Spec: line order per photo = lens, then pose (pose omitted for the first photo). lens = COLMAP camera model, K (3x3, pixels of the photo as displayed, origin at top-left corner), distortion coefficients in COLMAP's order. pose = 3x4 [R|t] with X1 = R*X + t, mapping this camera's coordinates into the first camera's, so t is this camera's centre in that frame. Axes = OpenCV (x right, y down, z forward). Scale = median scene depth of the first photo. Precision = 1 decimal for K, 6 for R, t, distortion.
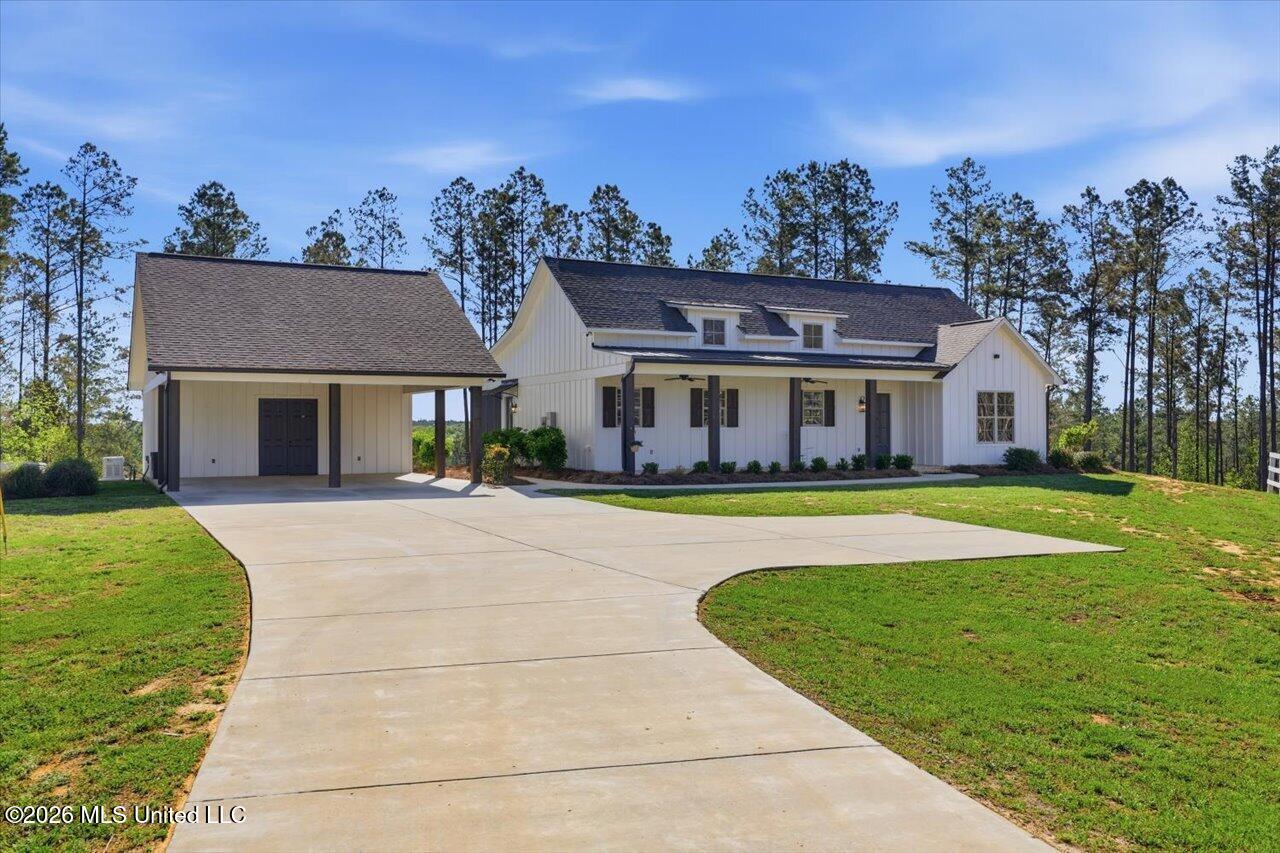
lens RADIAL K [[1020.4, 0, 640.0], [0, 1020.4, 426.5], [0, 0, 1]] dist [-0.002266, -0.078928]
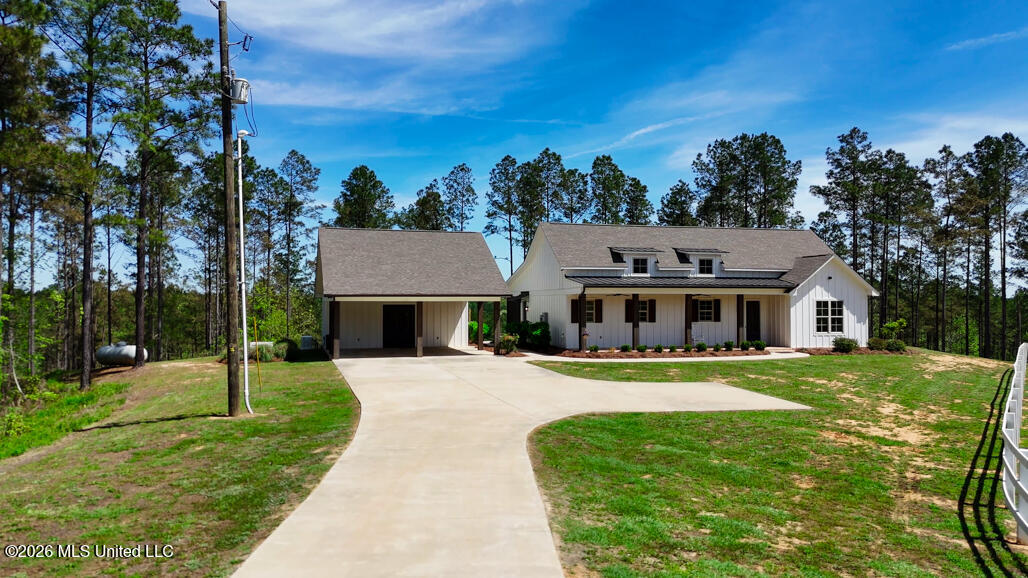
lens RADIAL K [[716.0, 0, 514.0], [0, 716.0, 289.0], [0, 0, 1]] dist [0.035472, -0.000920]
pose [[0.980455, 0.003020, -0.196718, 0.056811], [-0.005519, 0.999911, -0.012152, -0.021808], [0.196664, 0.013000, 0.980385, -0.110595]]
